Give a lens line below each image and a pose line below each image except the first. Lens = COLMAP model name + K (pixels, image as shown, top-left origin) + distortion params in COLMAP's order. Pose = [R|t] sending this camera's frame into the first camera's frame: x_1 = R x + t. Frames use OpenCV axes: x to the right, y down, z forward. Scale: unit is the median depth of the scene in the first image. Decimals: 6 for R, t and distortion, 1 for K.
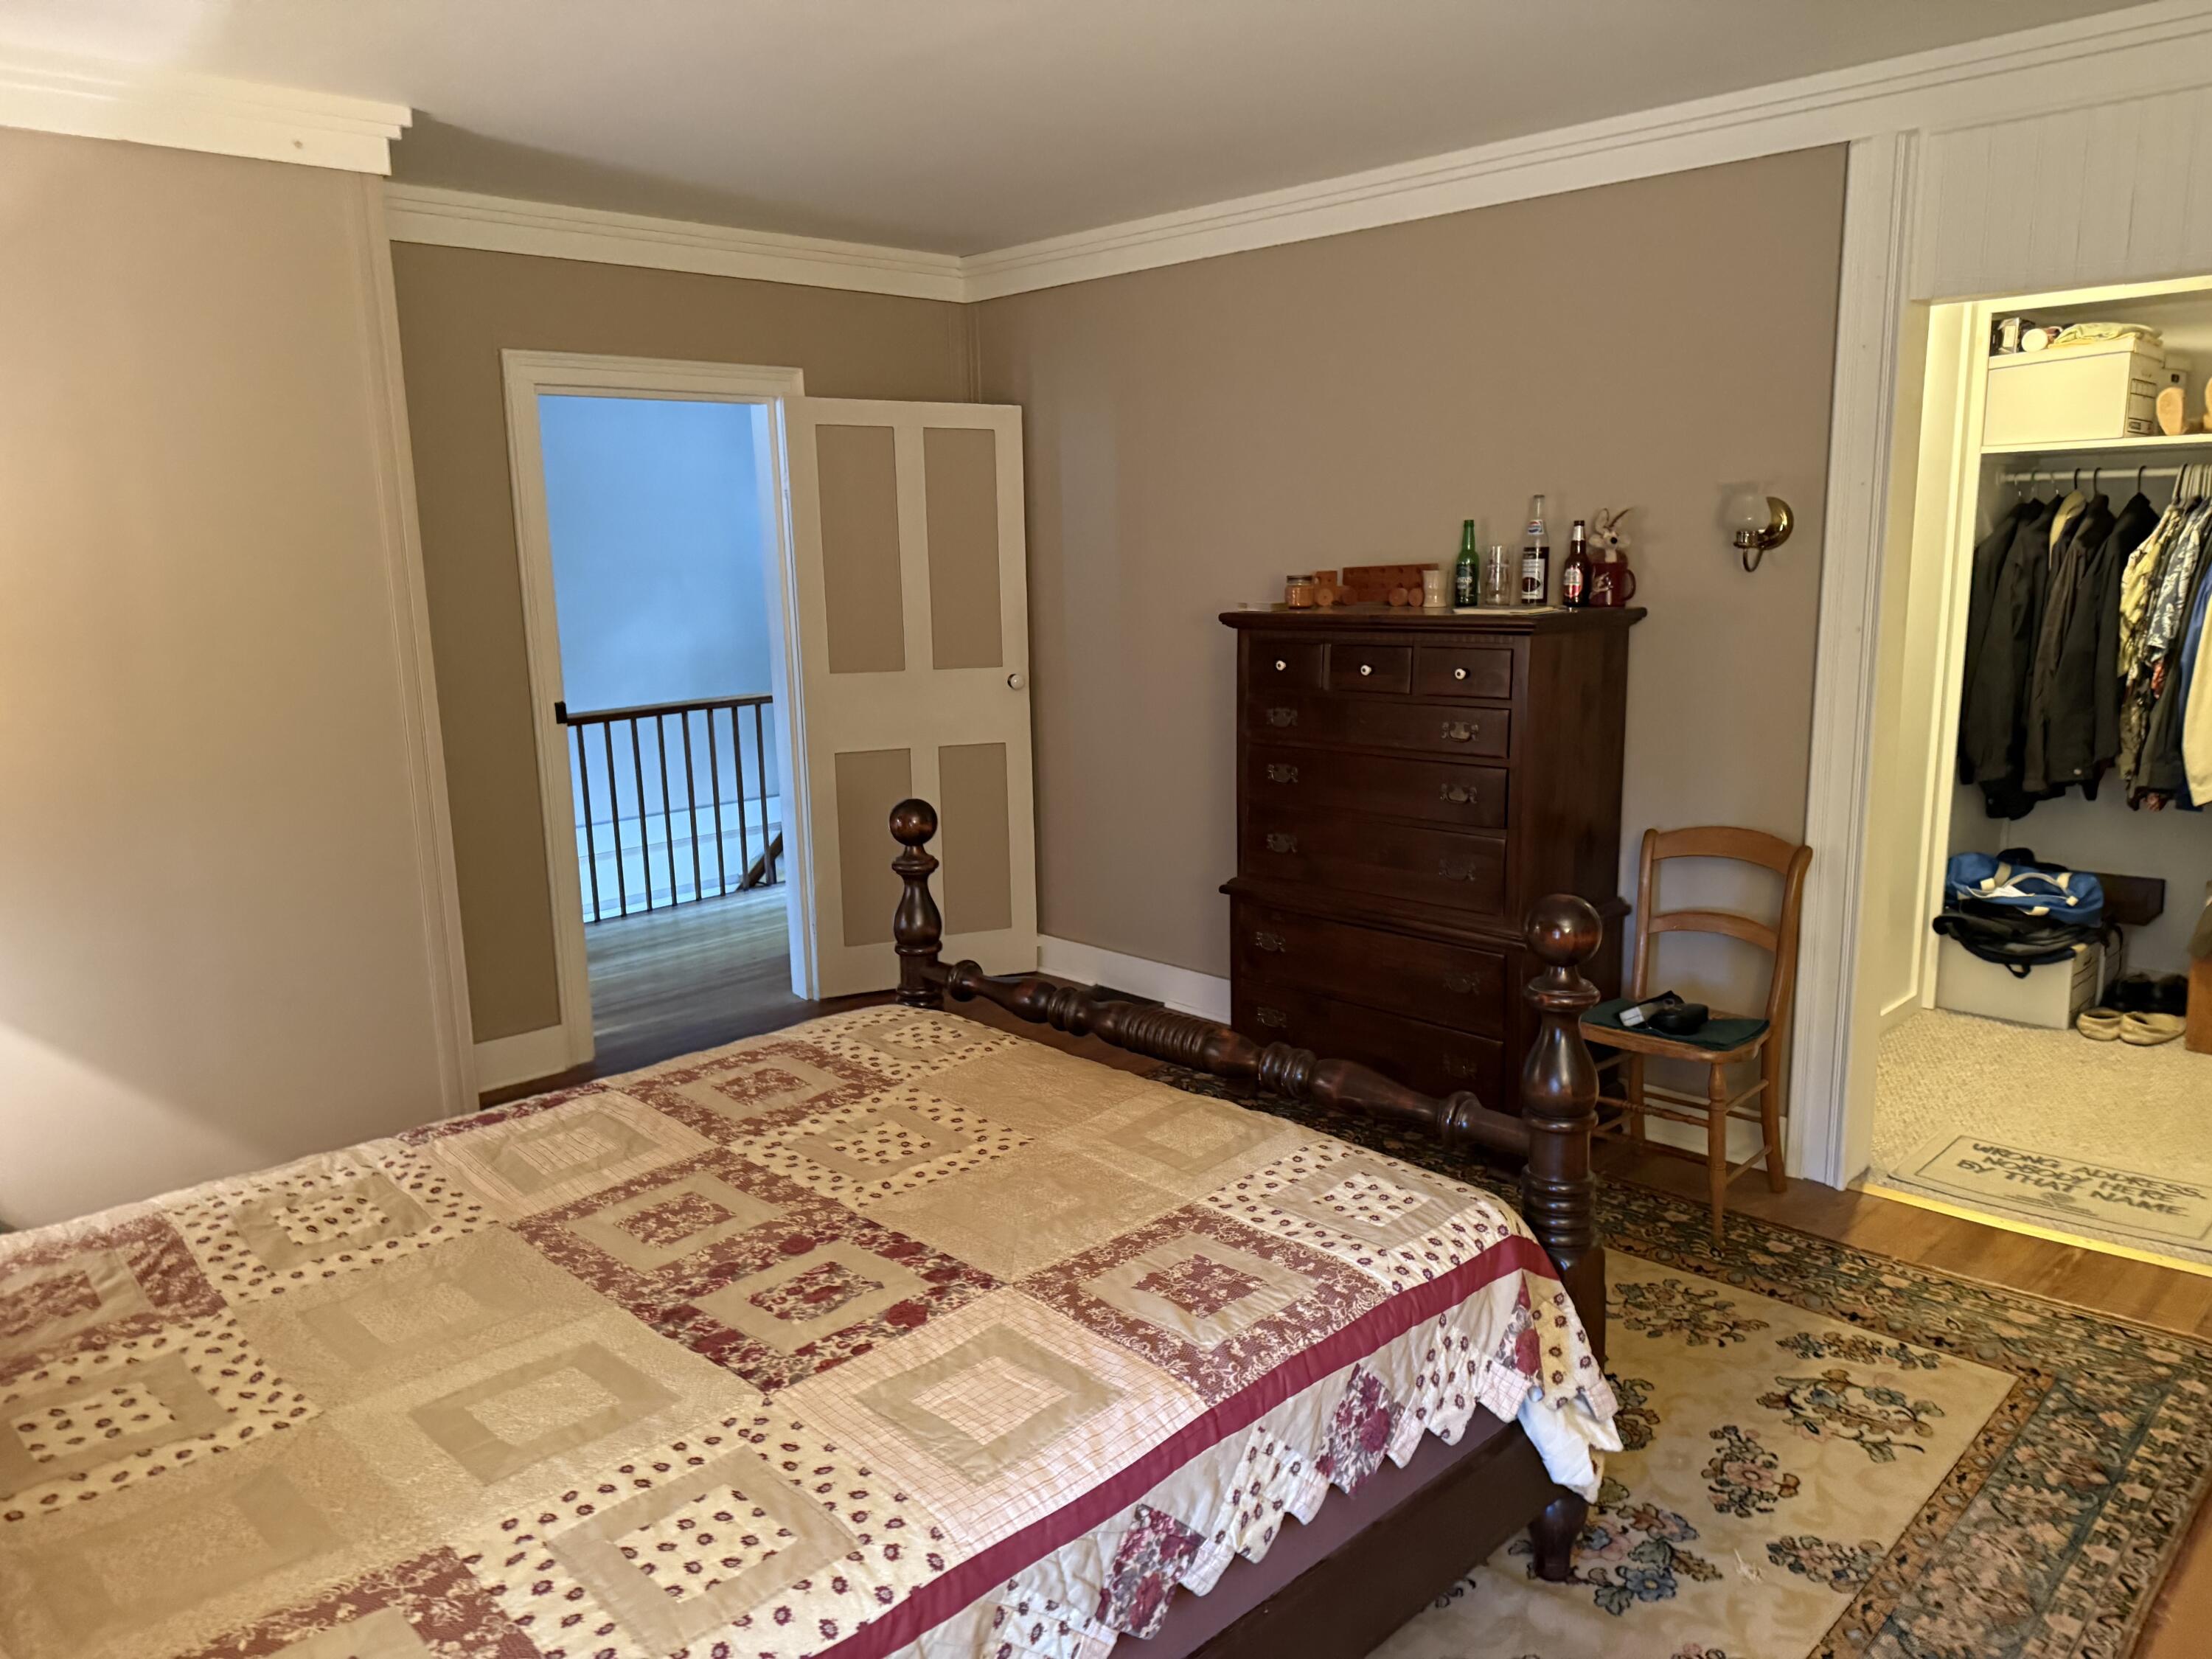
lens RADIAL K [[1558.0, 0, 1111.6], [0, 1558.0, 832.4], [0, 0, 1]] dist [0.049964, -0.071797]
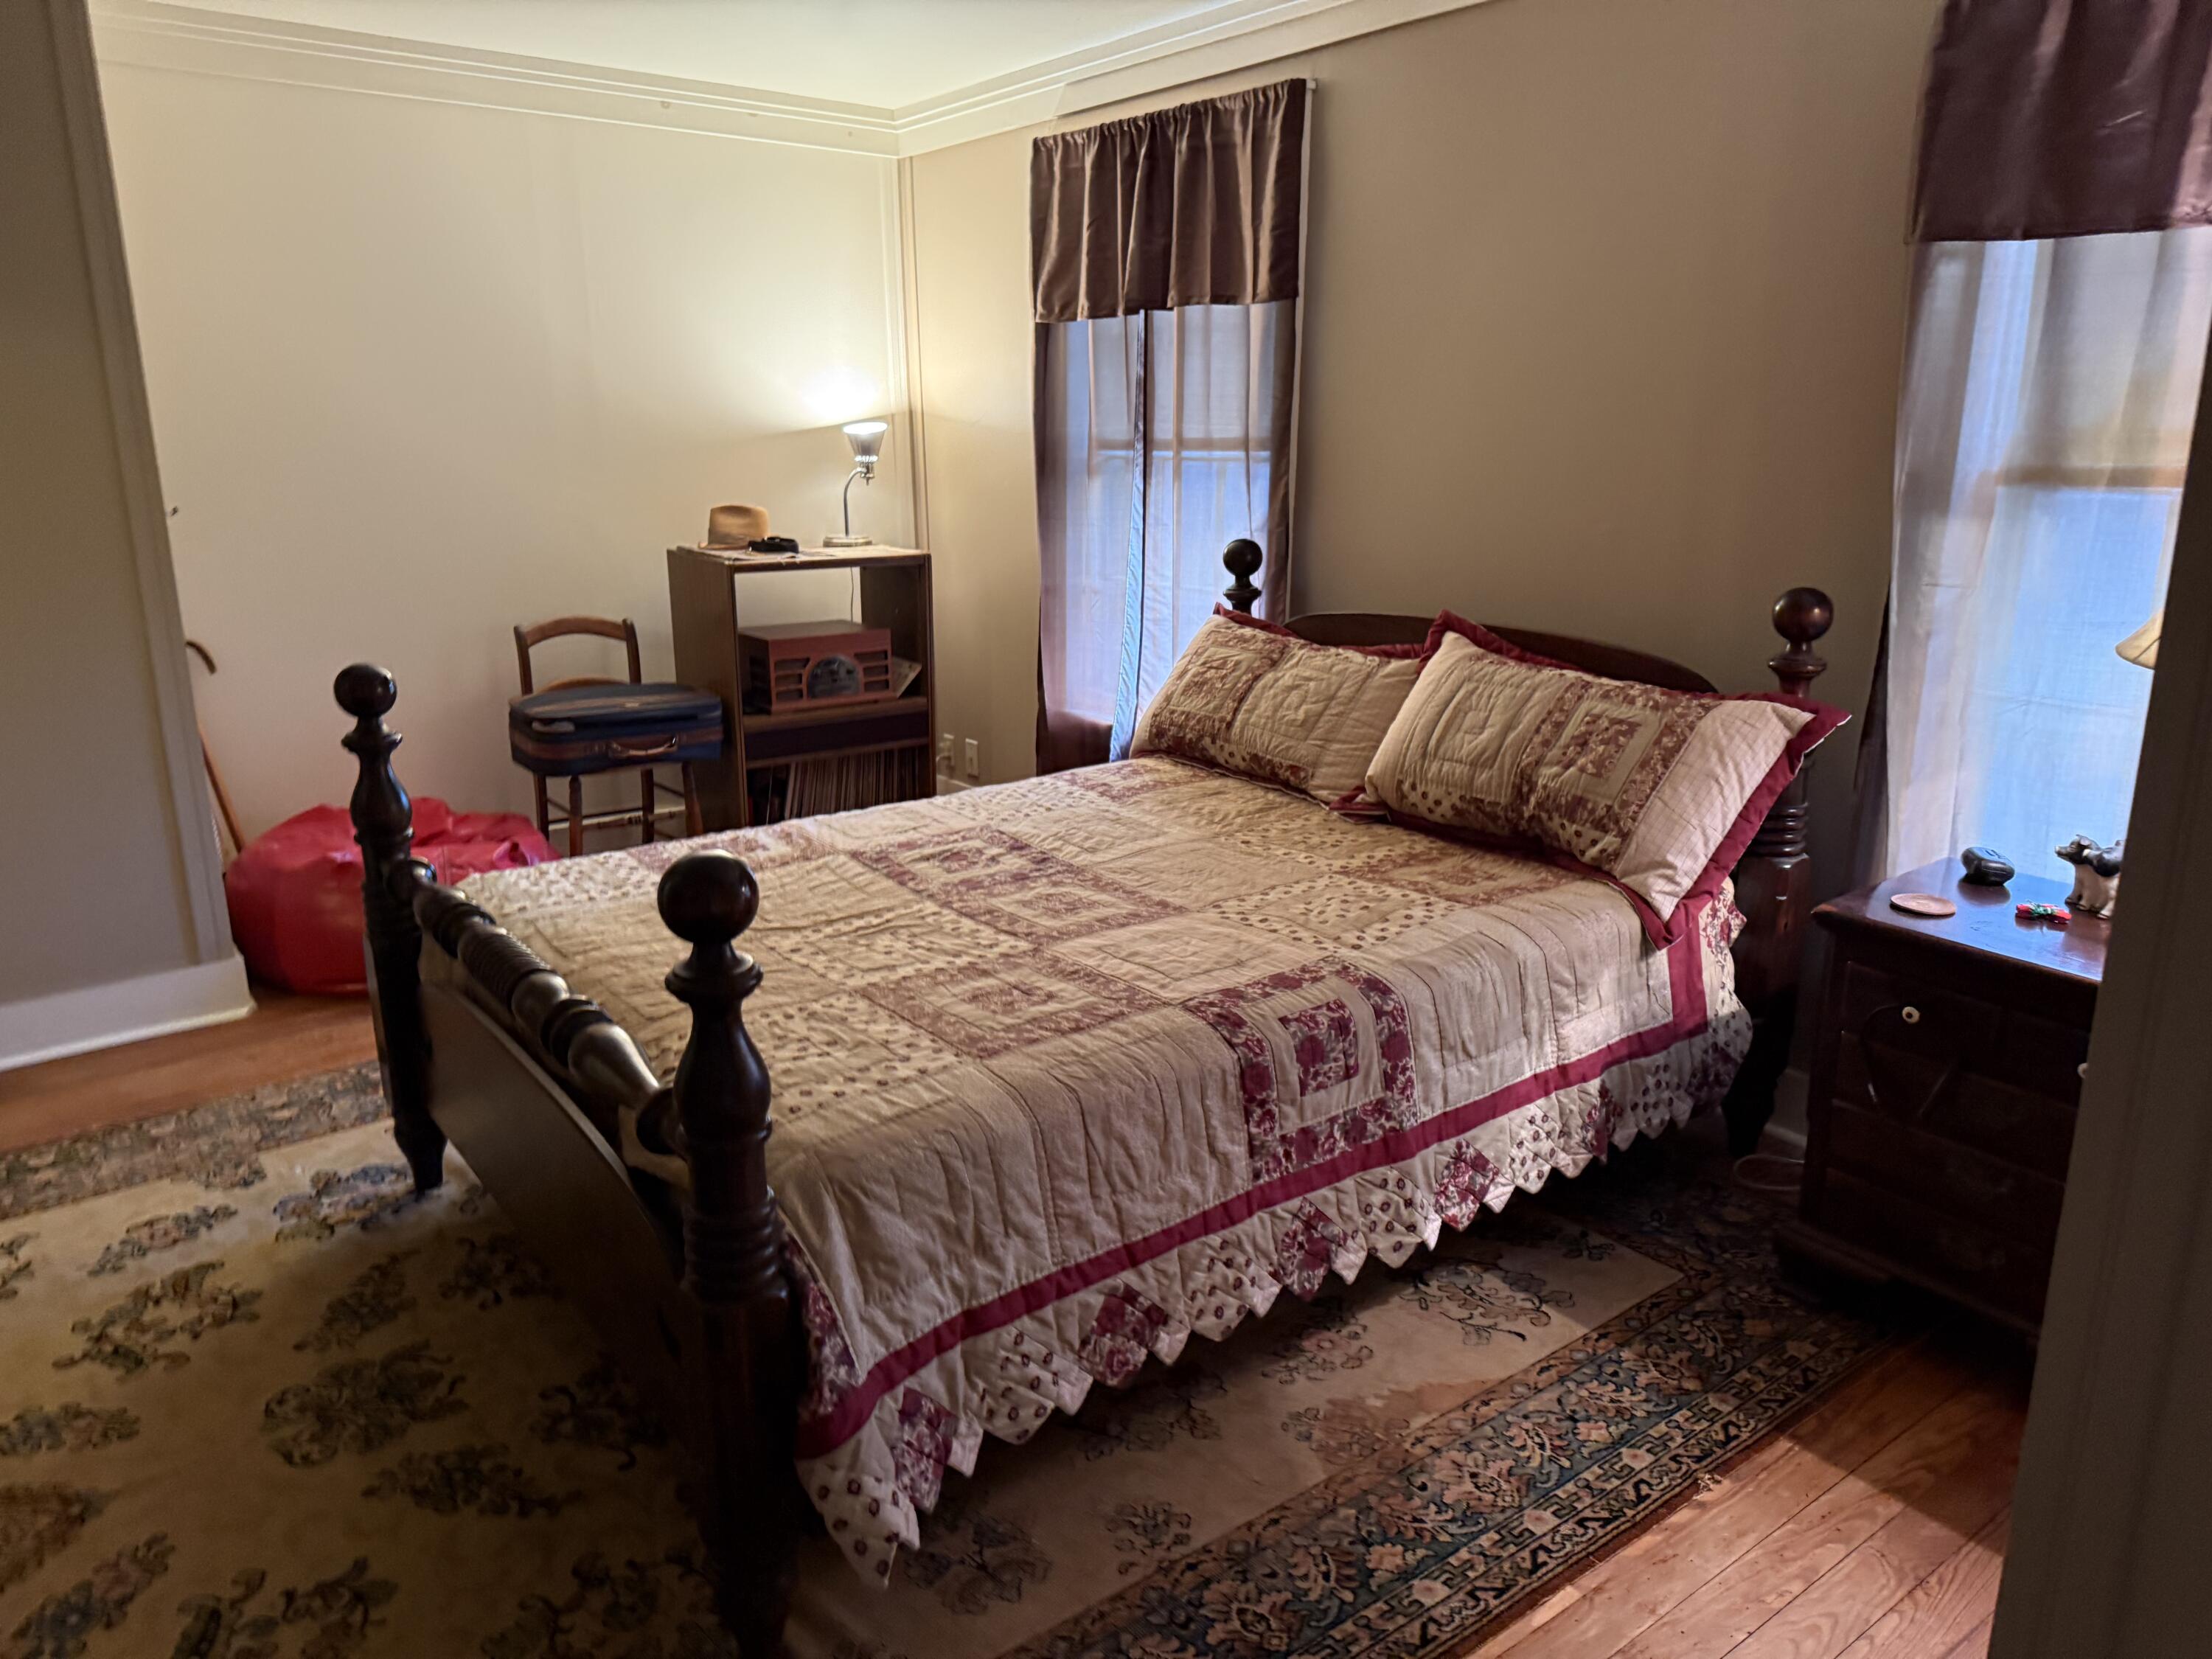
lens RADIAL K [[1558.0, 0, 1102.1], [0, 1558.0, 842.0], [0, 0, 1]] dist [0.049964, -0.071797]
pose [[-0.992110, -0.014337, 0.124550, -0.455487], [0.039798, 0.906046, 0.421304, -0.333530], [-0.118889, 0.422937, -0.898326, 2.062724]]
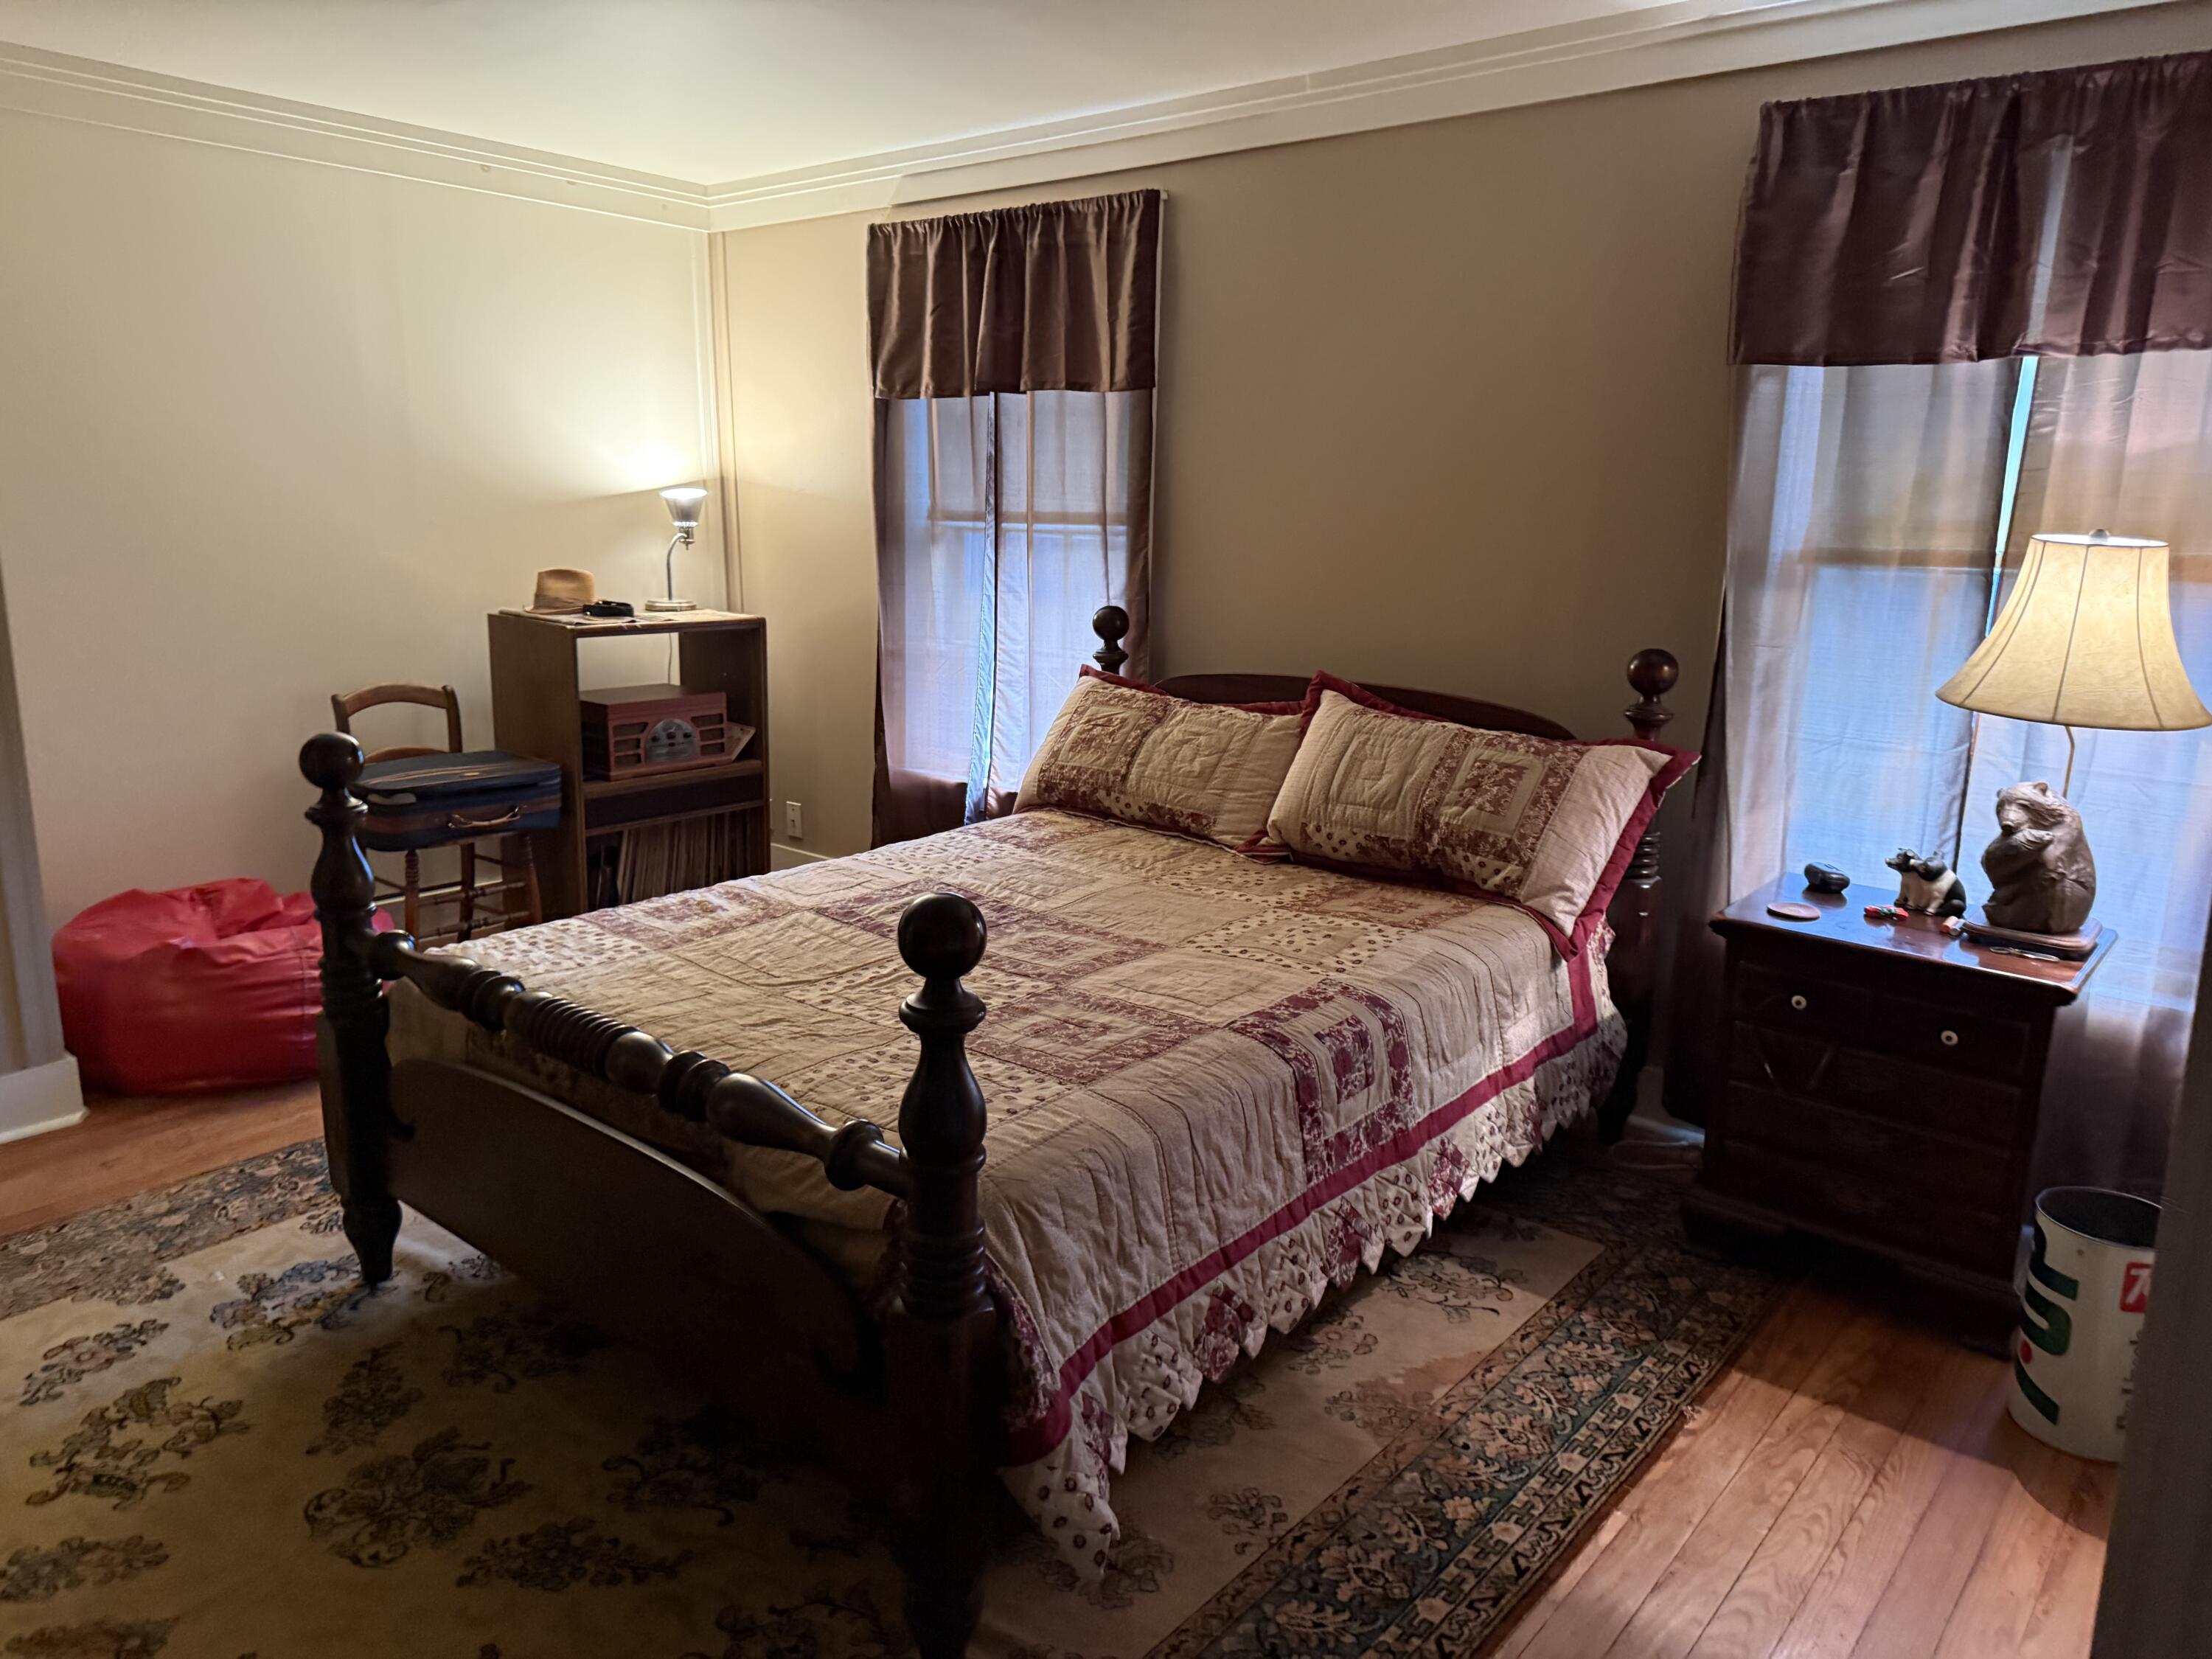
lens RADIAL K [[1558.0, 0, 1114.9], [0, 1558.0, 820.9], [0, 0, 1]] dist [0.049964, -0.071797]
pose [[-0.994268, 0.021447, -0.104744, -0.187832], [-0.019466, 0.926987, 0.374587, -0.359629], [0.105131, 0.374479, -0.921256, 2.150638]]
